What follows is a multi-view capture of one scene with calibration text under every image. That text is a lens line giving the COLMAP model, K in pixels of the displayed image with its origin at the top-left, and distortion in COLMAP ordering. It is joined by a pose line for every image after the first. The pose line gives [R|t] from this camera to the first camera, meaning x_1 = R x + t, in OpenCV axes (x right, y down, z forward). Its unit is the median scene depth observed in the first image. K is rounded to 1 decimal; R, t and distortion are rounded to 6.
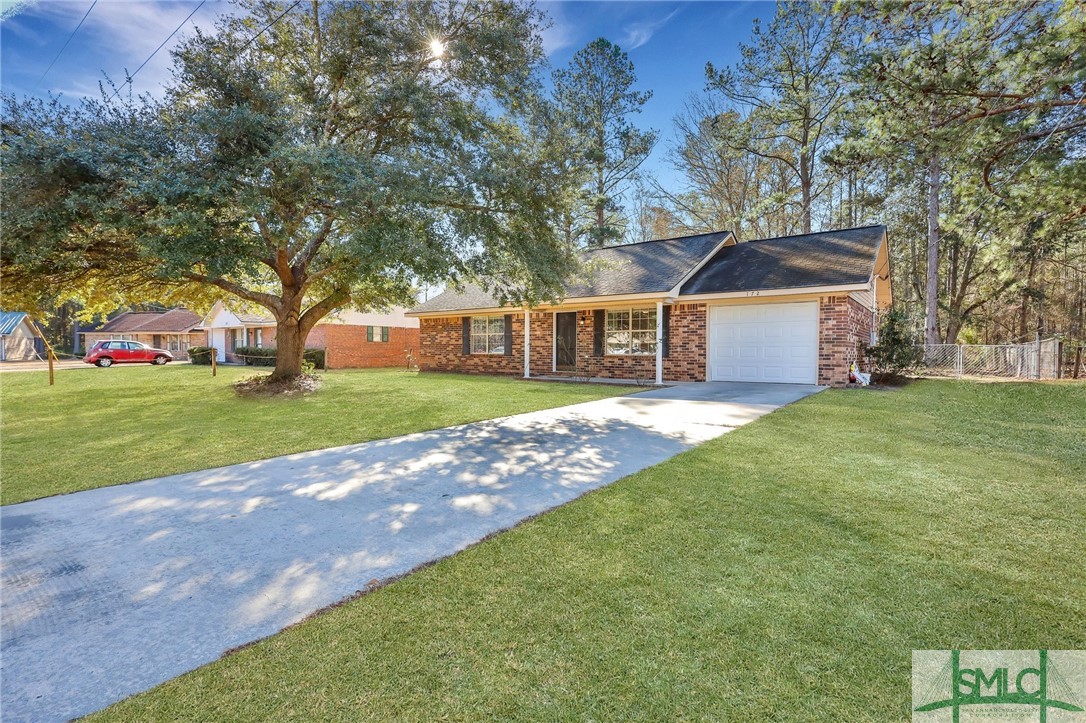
lens RADIAL K [[506.7, 0, 543.4], [0, 506.7, 357.7], [0, 0, 1]] dist [-0.004600, -0.000161]
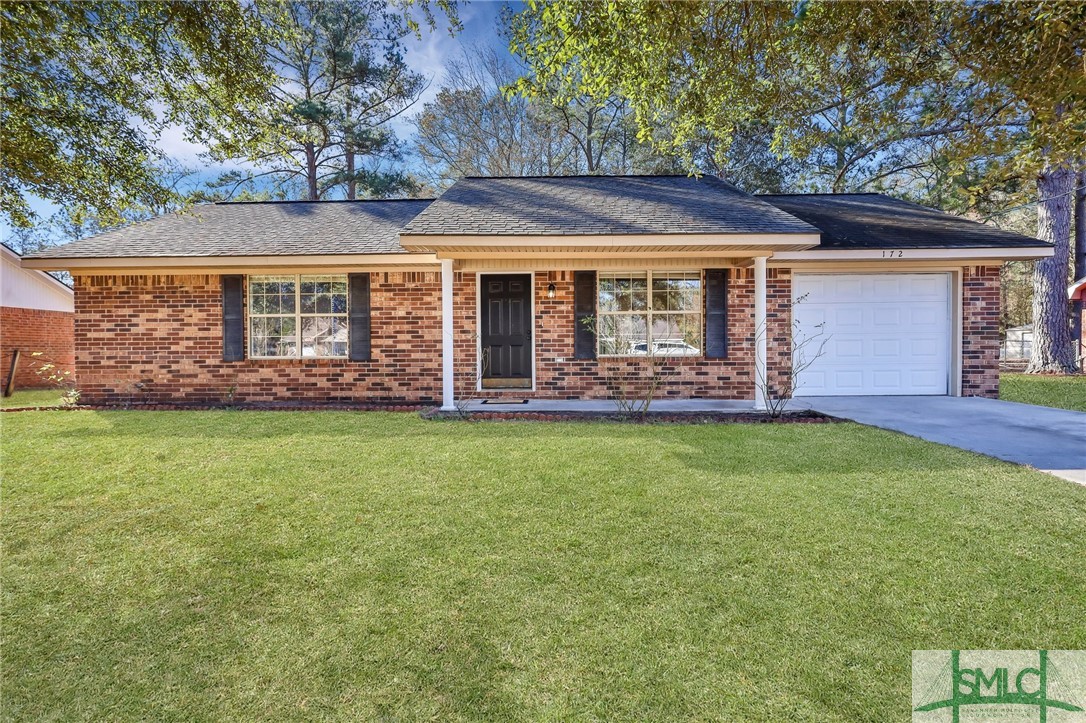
lens RADIAL K [[506.7, 0, 542.6], [0, 506.7, 361.1], [0, 0, 1]] dist [-0.004600, -0.000161]
pose [[0.809509, -0.011402, 0.586997, -0.232778], [0.016979, 0.999848, -0.003993, 0.000322], [-0.586862, 0.013199, 0.809579, 0.587295]]
